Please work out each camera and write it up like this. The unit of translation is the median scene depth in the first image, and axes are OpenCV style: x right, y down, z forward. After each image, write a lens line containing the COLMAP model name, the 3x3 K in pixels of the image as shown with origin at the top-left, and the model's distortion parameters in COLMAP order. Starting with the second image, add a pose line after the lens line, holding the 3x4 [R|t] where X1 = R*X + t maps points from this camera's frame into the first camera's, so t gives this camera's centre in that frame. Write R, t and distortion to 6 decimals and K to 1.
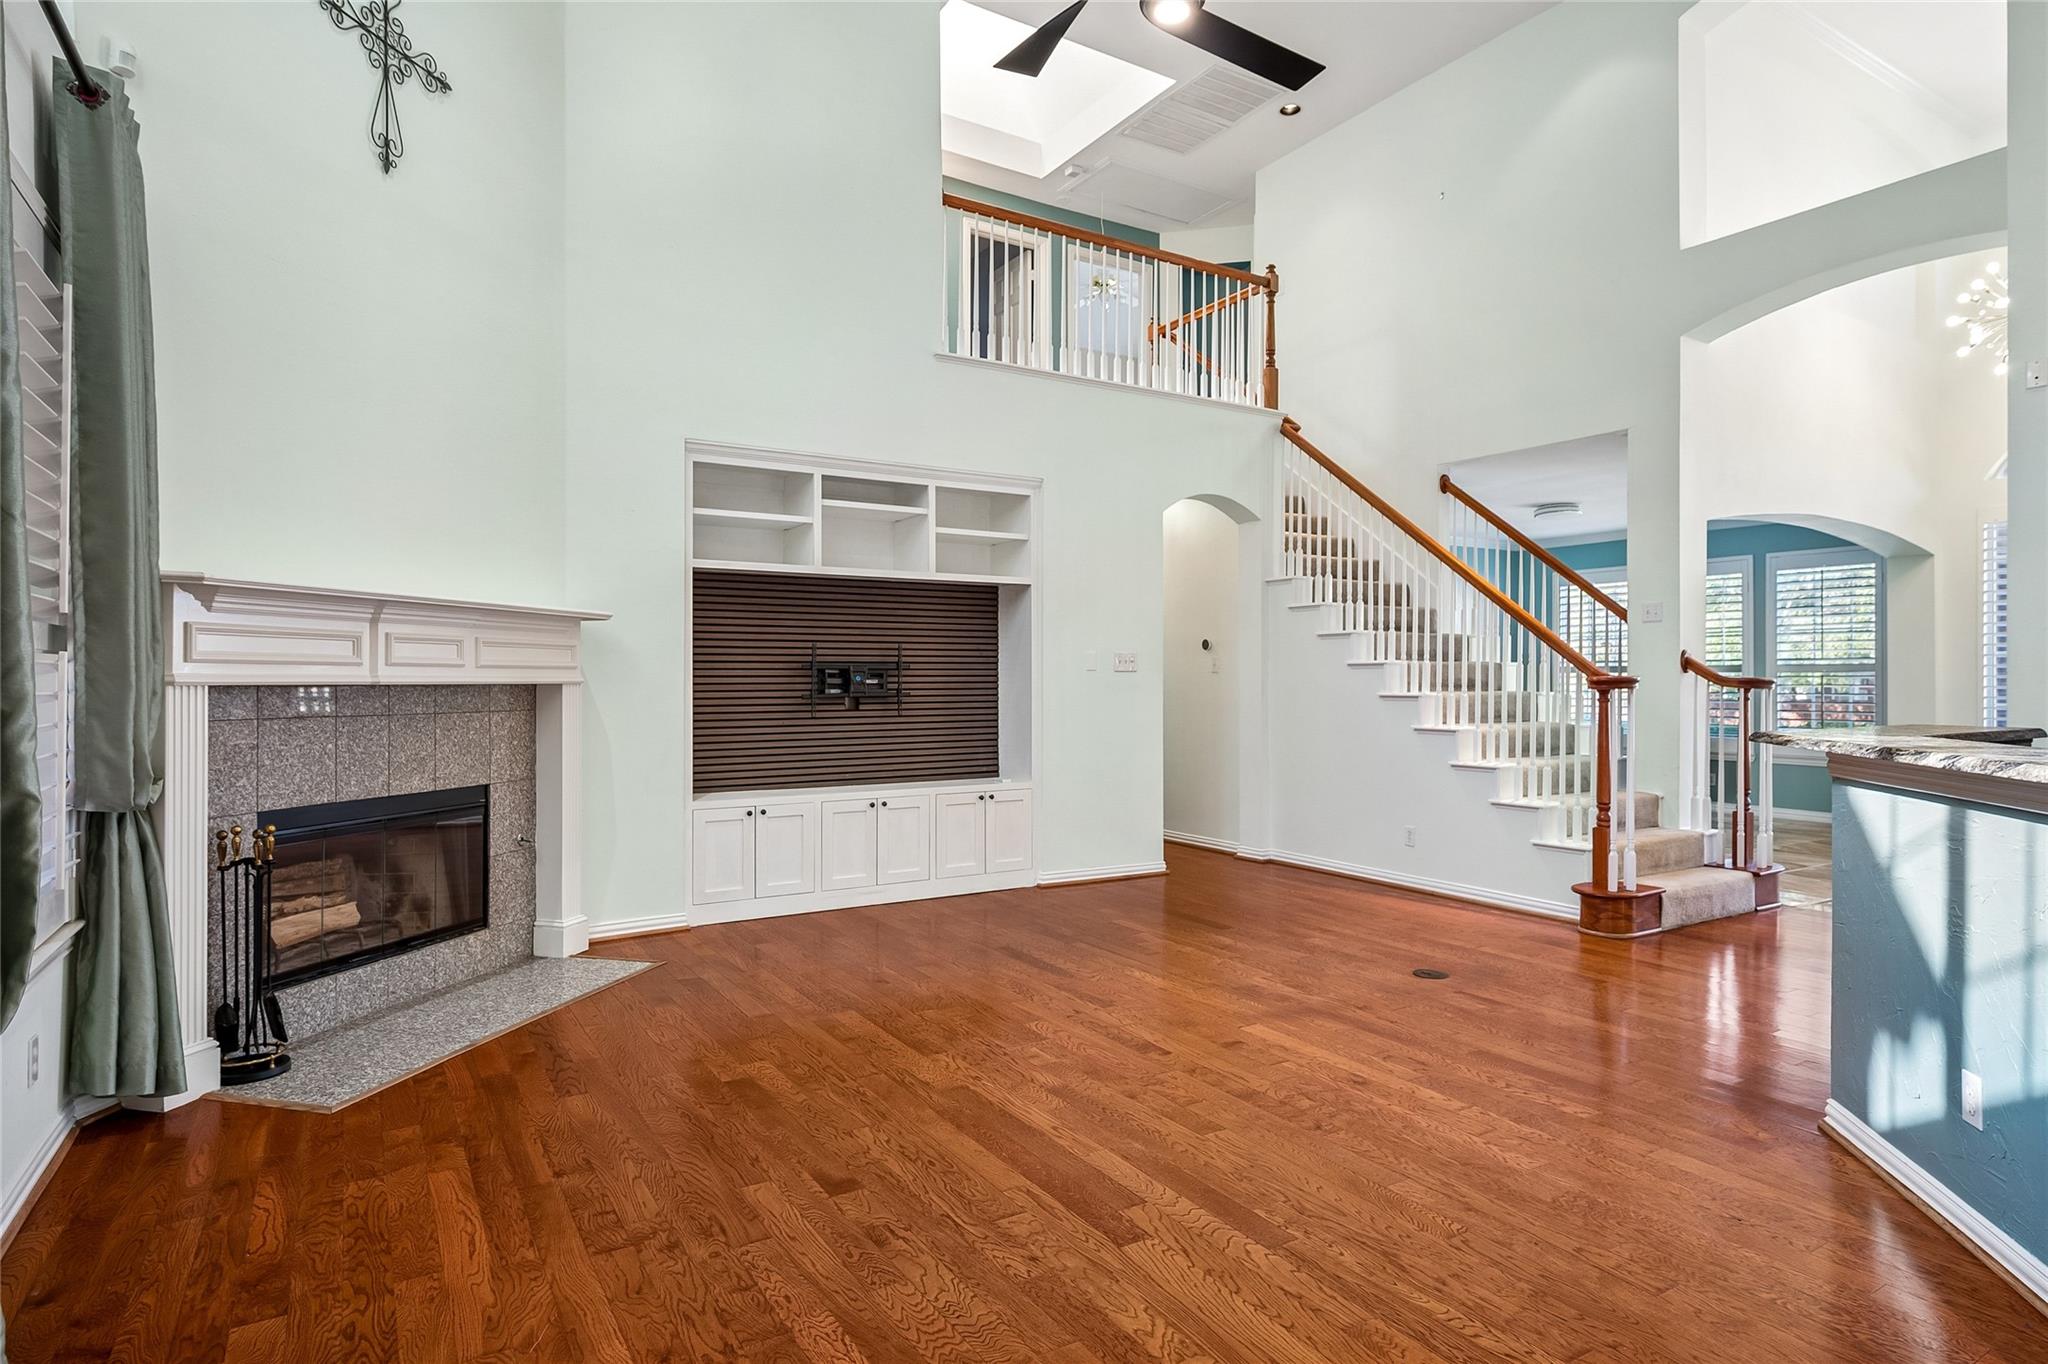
lens RADIAL K [[1123.0, 0, 1043.2], [0, 1123.0, 684.2], [0, 0, 1]] dist [-0.007713, 0.004026]
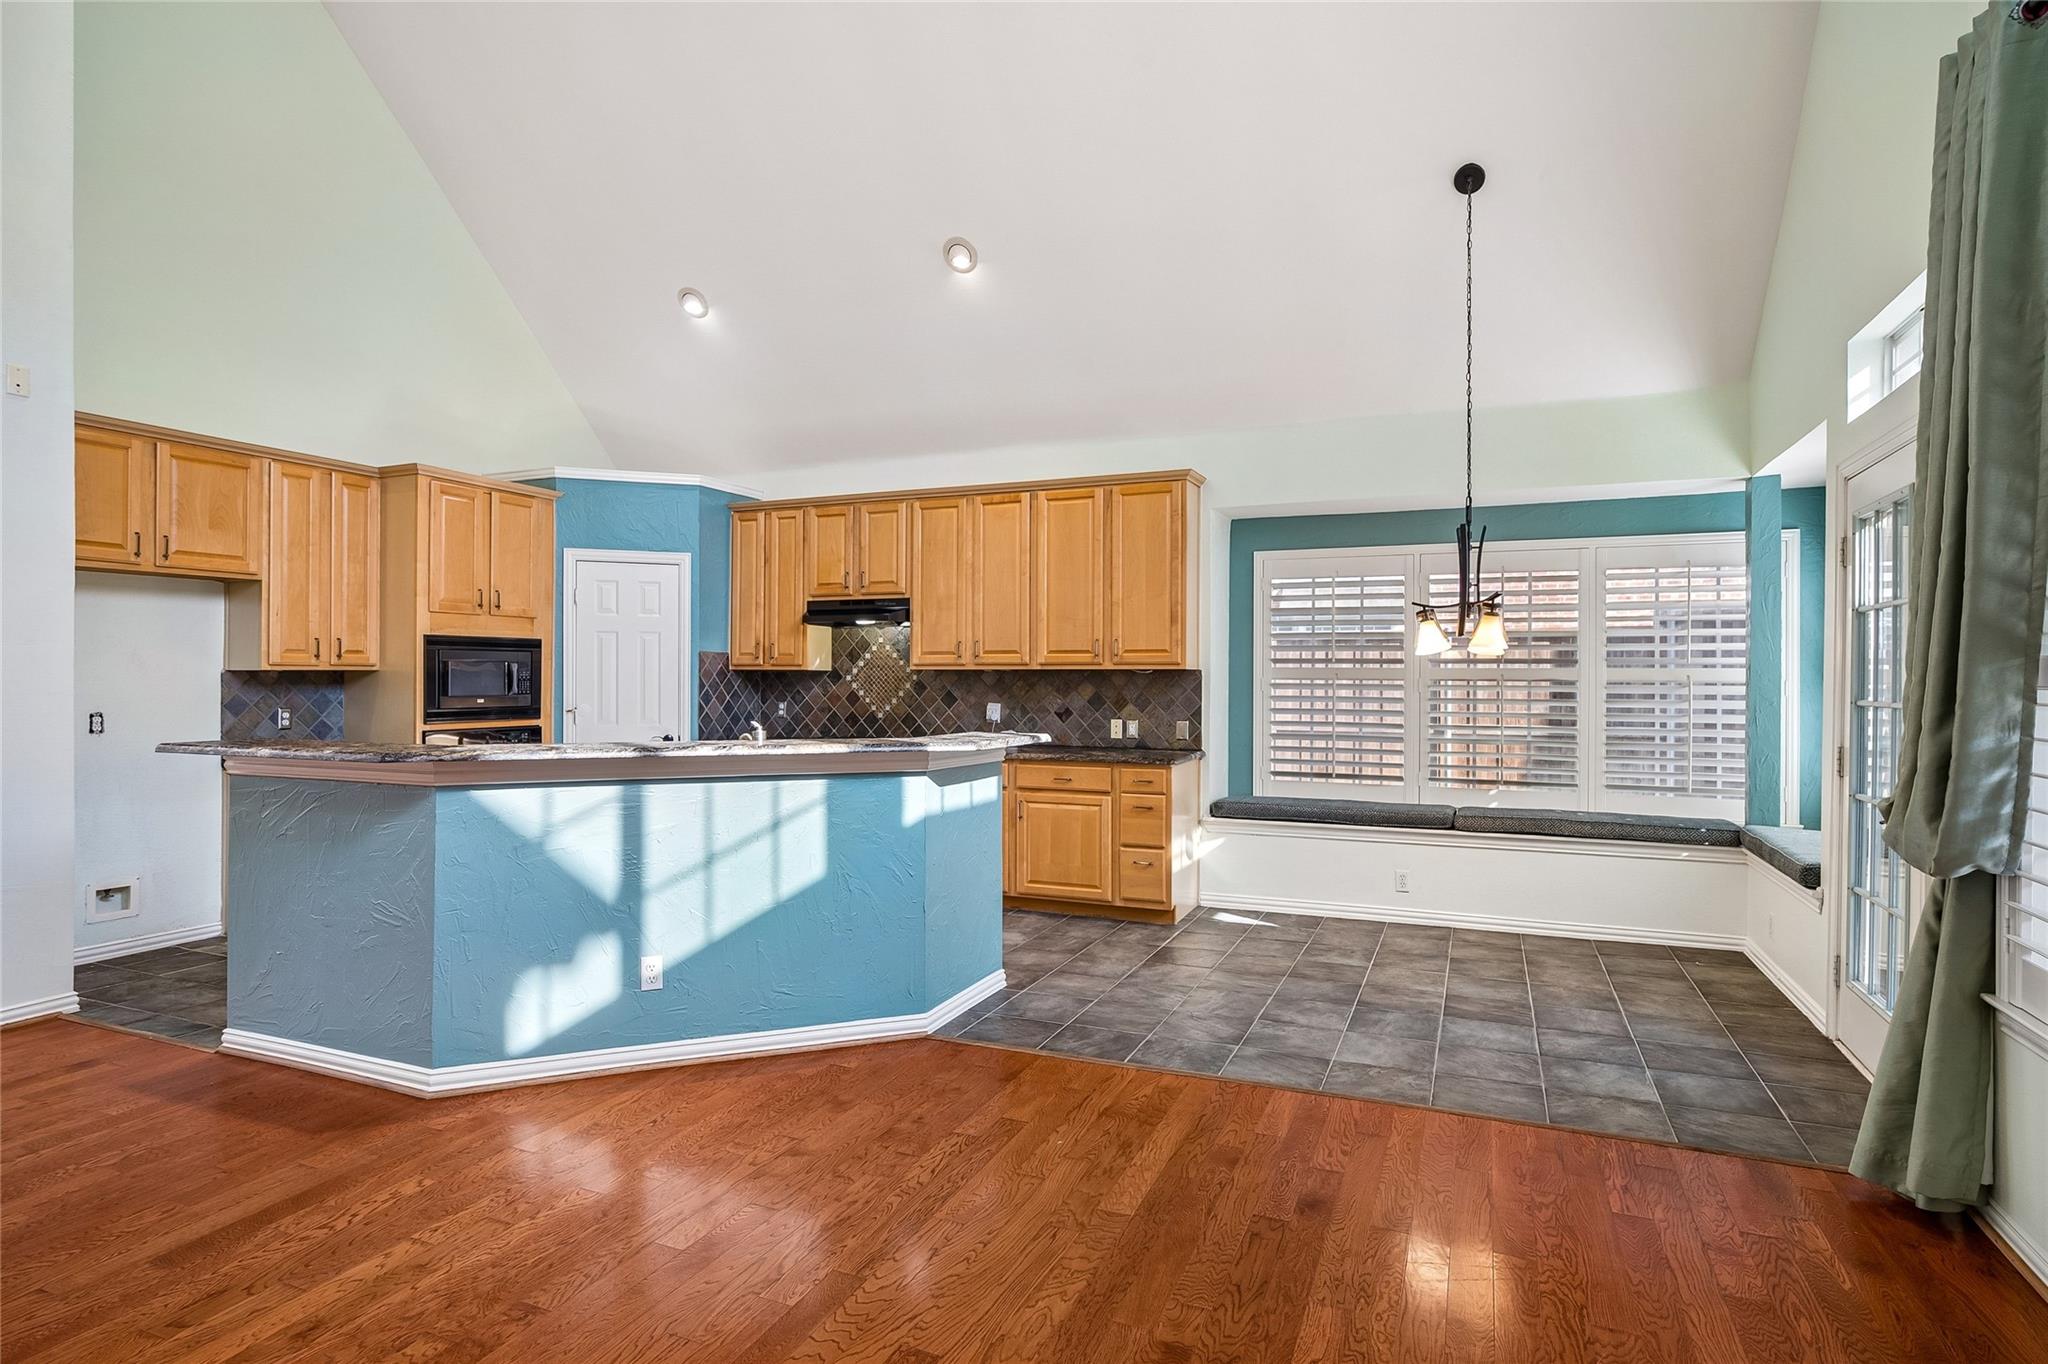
lens RADIAL K [[1074.9, 0, 1023.4], [0, 1074.9, 669.1], [0, 0, 1]] dist [-0.006469, 0.003714]
pose [[-0.562924, -0.000568, 0.826509, -0.434481], [0.000915, 0.999999, 0.001311, -0.030194], [-0.826508, 0.001494, -0.562923, 0.915978]]
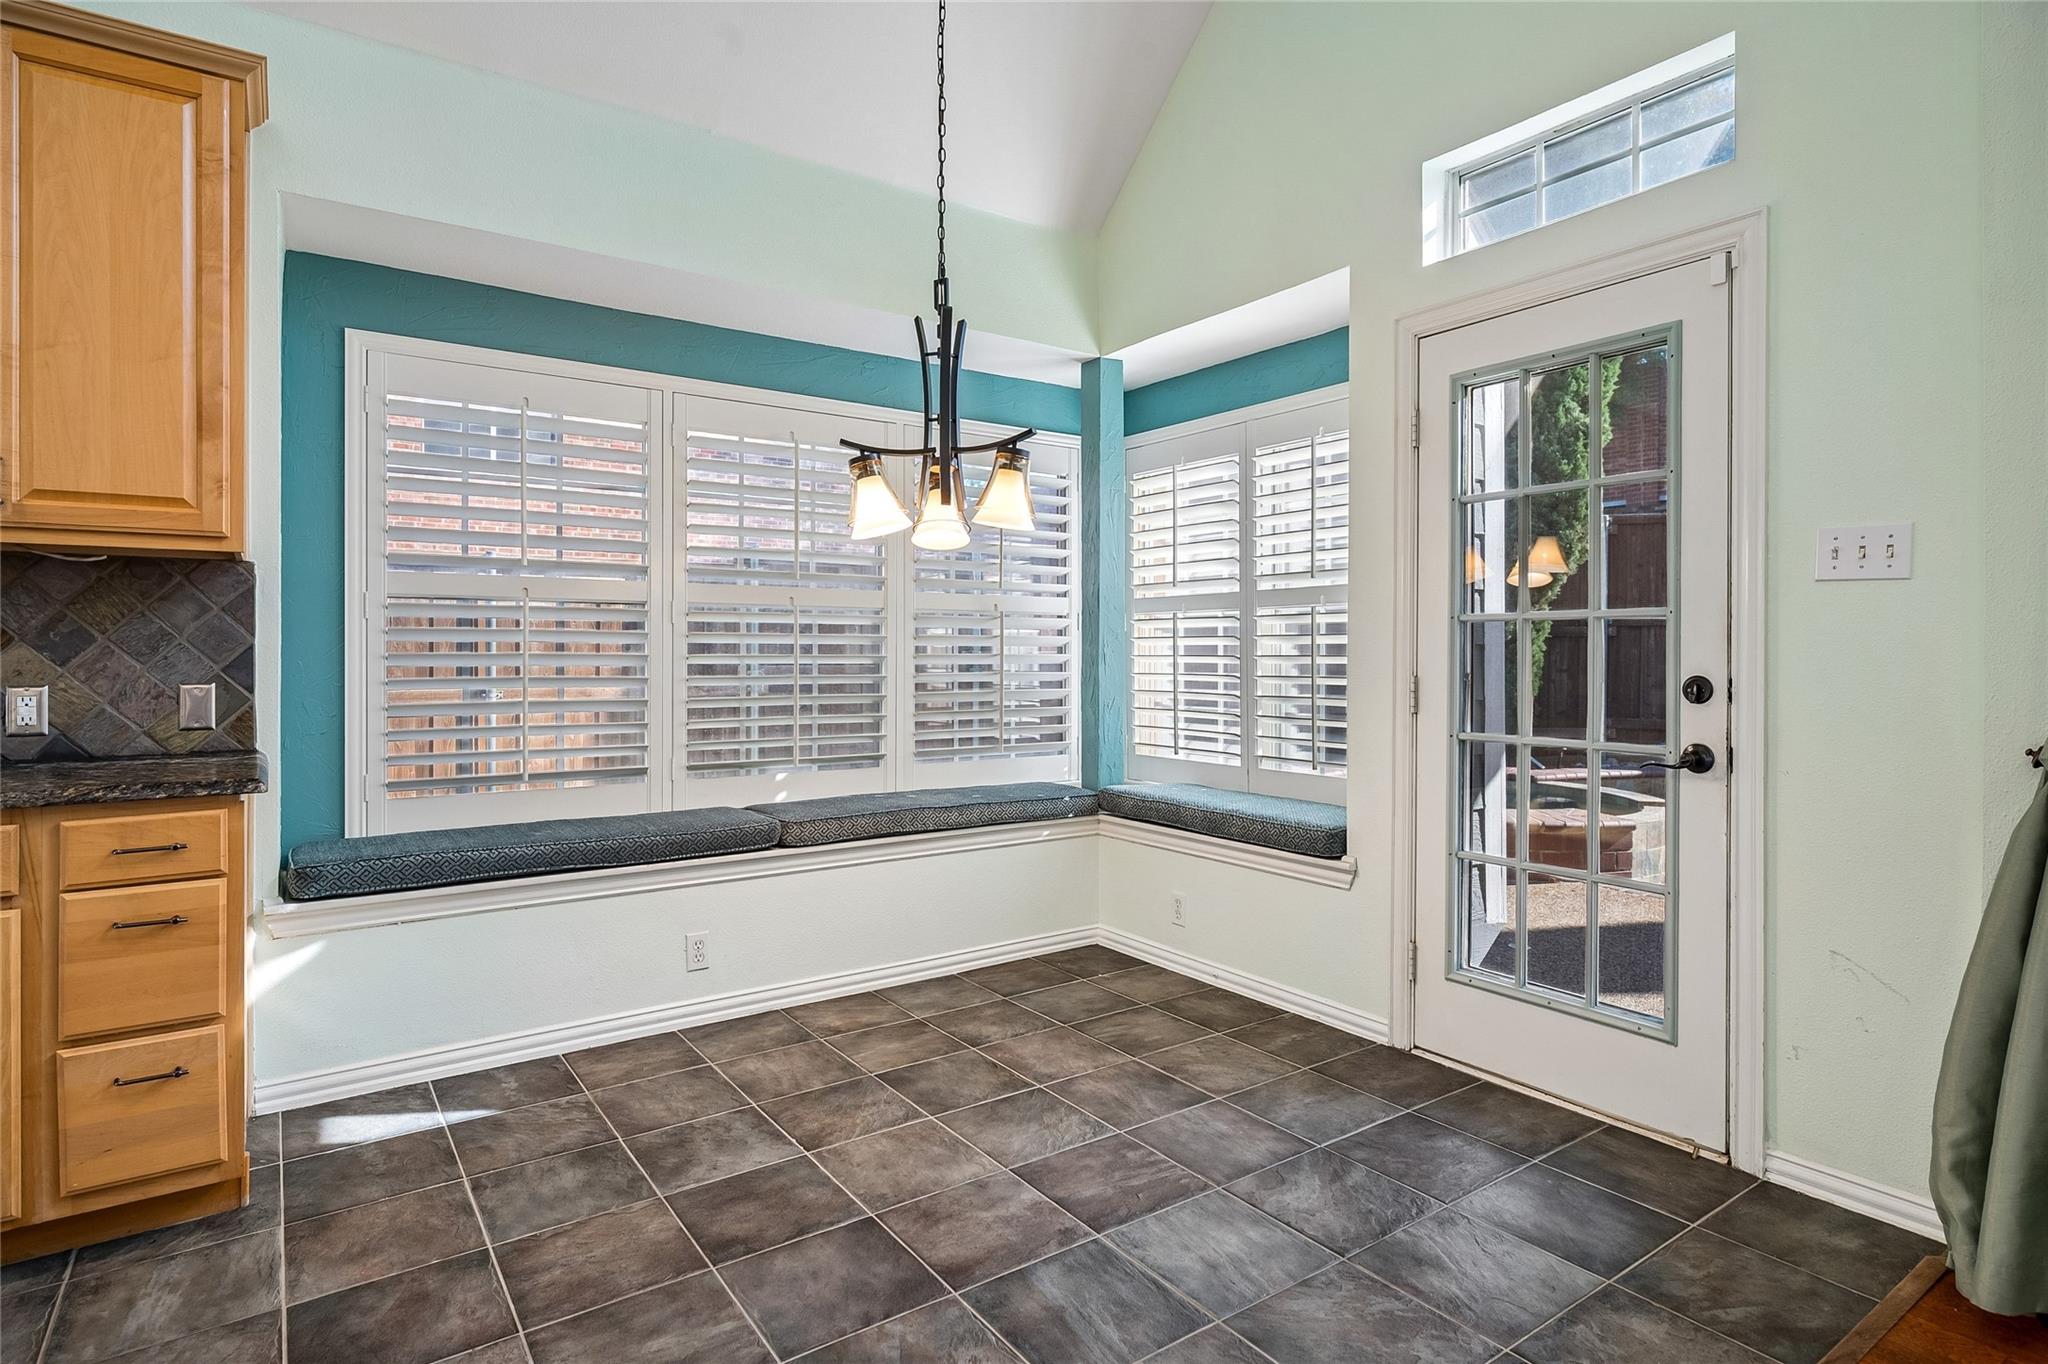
lens RADIAL K [[1074.9, 0, 1026.1], [0, 1074.9, 649.4], [0, 0, 1]] dist [-0.006469, 0.003714]
pose [[-0.998909, -0.005597, -0.046358, 0.288416], [-0.005939, 0.999956, 0.007245, 0.021567], [0.046315, 0.007513, -0.998899, 0.495427]]
